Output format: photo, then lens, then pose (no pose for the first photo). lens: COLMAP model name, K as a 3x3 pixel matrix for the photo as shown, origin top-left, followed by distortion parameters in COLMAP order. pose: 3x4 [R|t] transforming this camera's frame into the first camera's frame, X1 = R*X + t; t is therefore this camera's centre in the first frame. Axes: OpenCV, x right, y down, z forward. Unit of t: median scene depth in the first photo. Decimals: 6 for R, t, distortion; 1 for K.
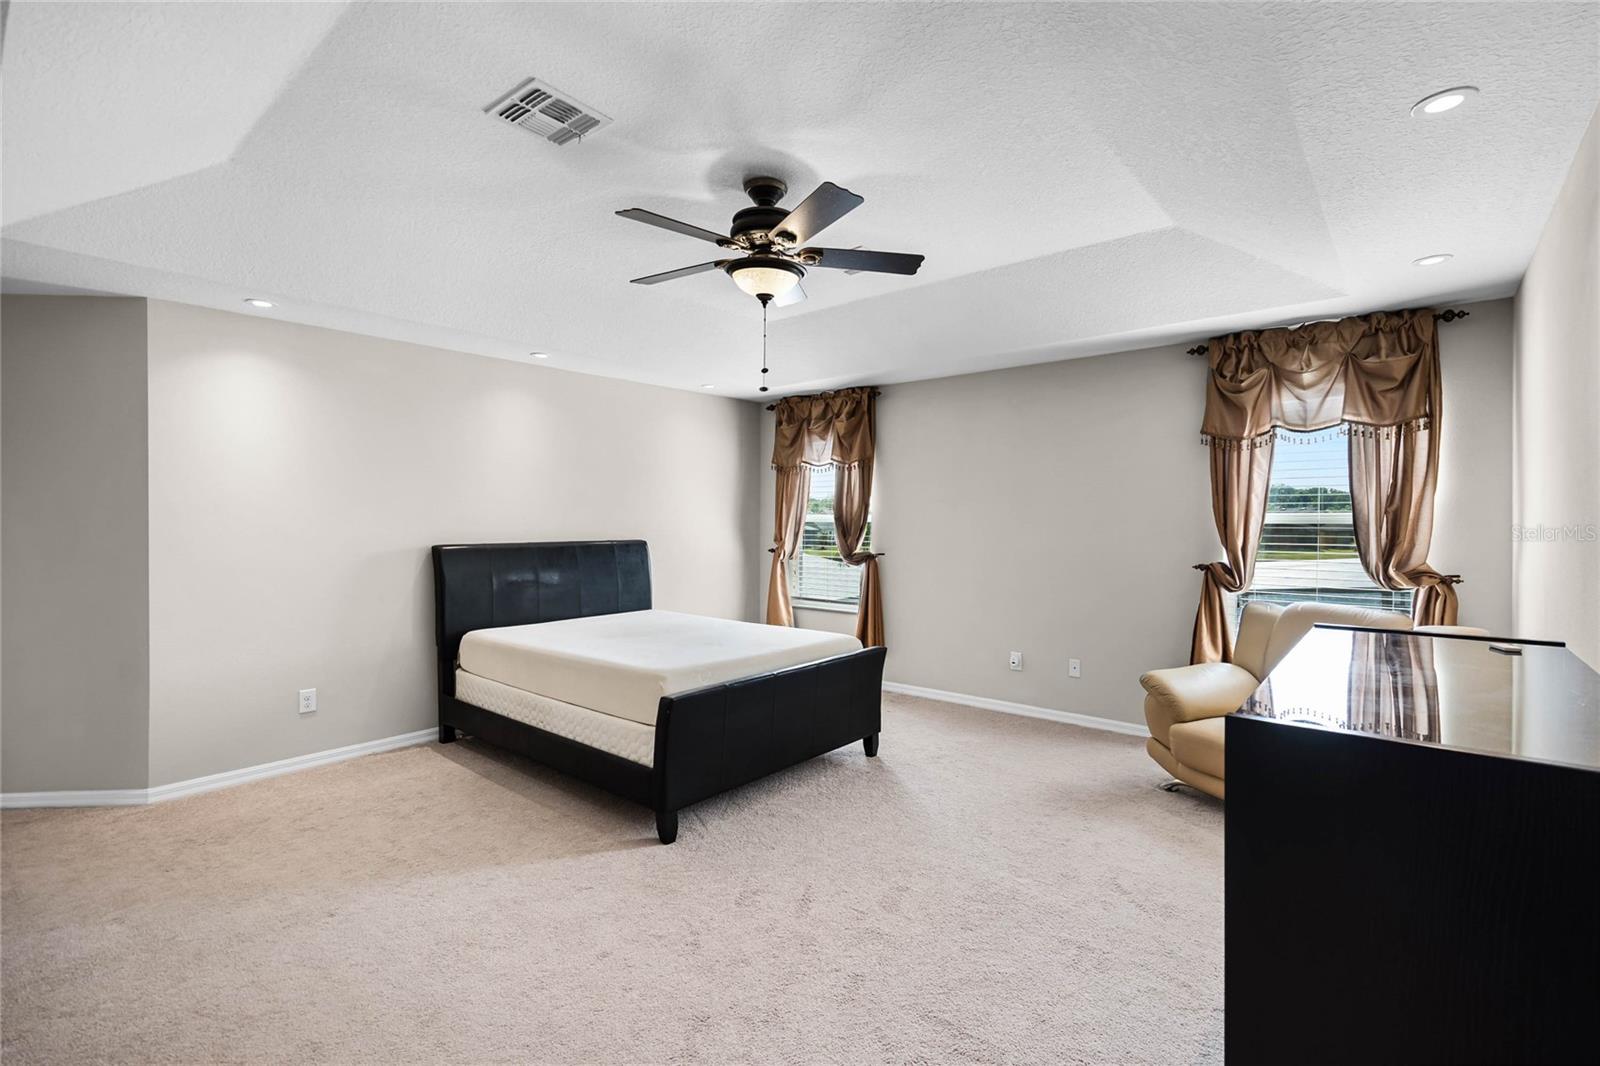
lens RADIAL K [[724.8, 0, 800.0], [0, 724.8, 533.0], [0, 0, 1]] dist [-0.008664, 0.001144]
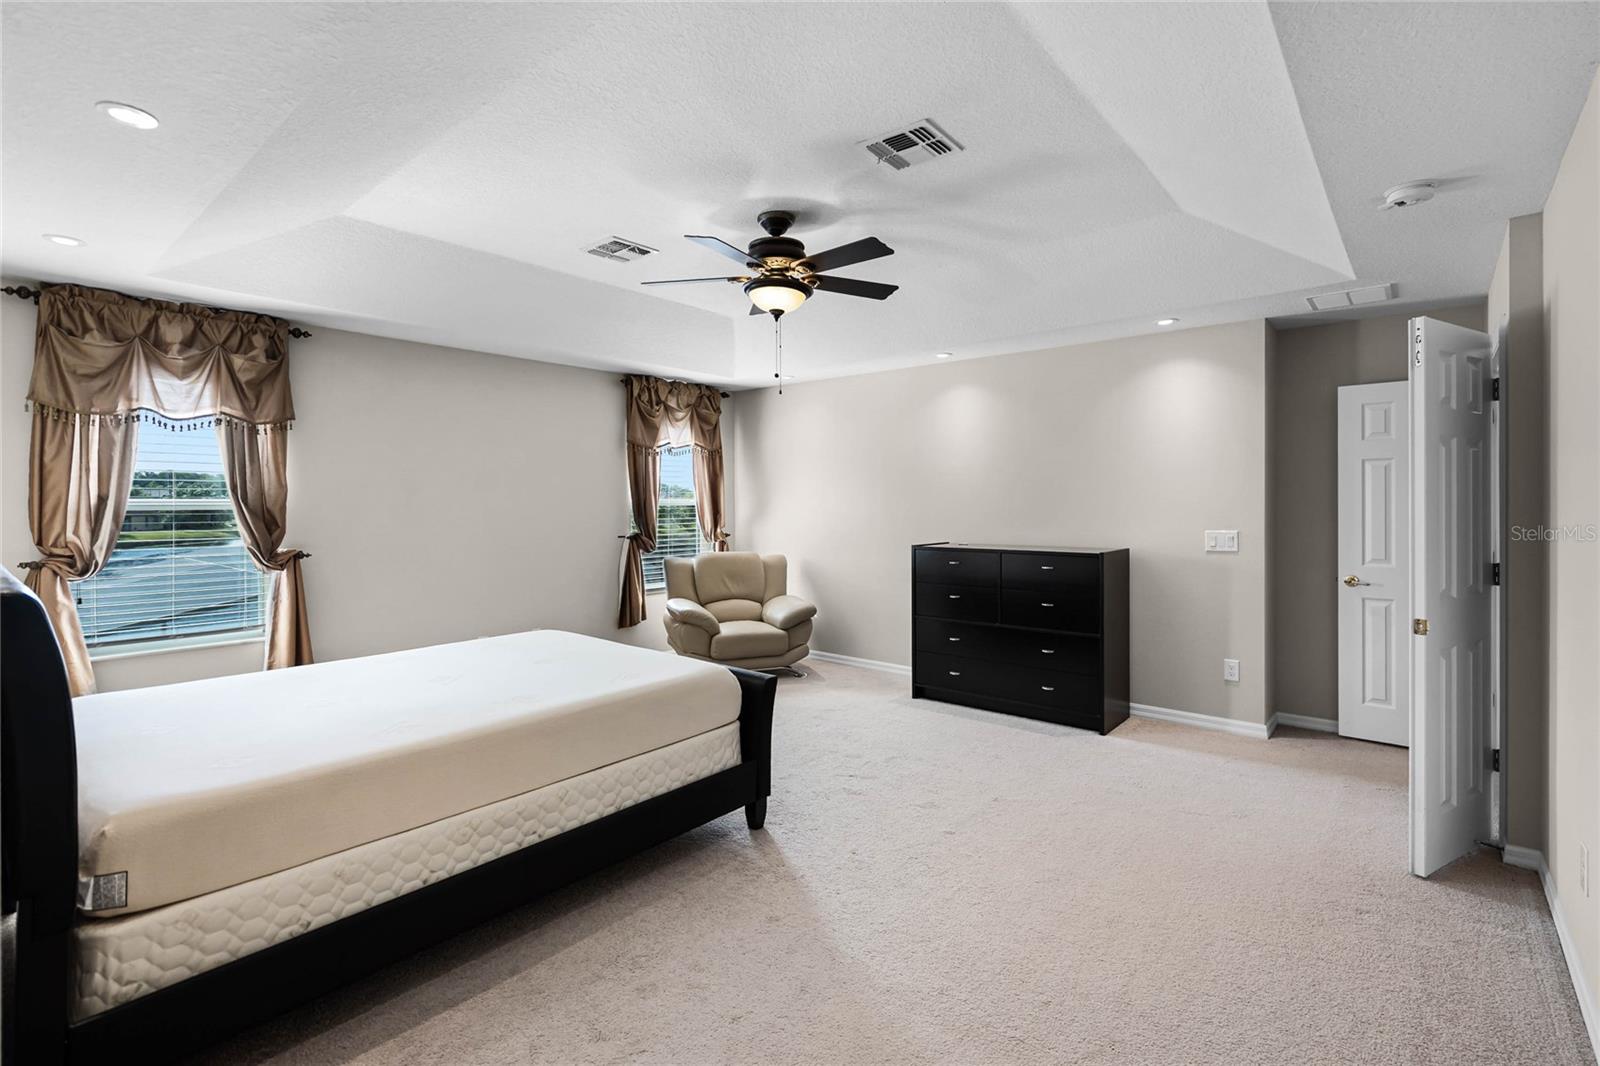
lens RADIAL K [[739.1, 0, 800.0], [0, 739.1, 499.3], [0, 0, 1]] dist [0.000165, 0.001396]
pose [[0.005494, 0.010441, 0.999930, -0.656775], [0.030870, 0.999467, -0.010606, -0.001155], [-0.999508, 0.030926, 0.005169, 0.506962]]
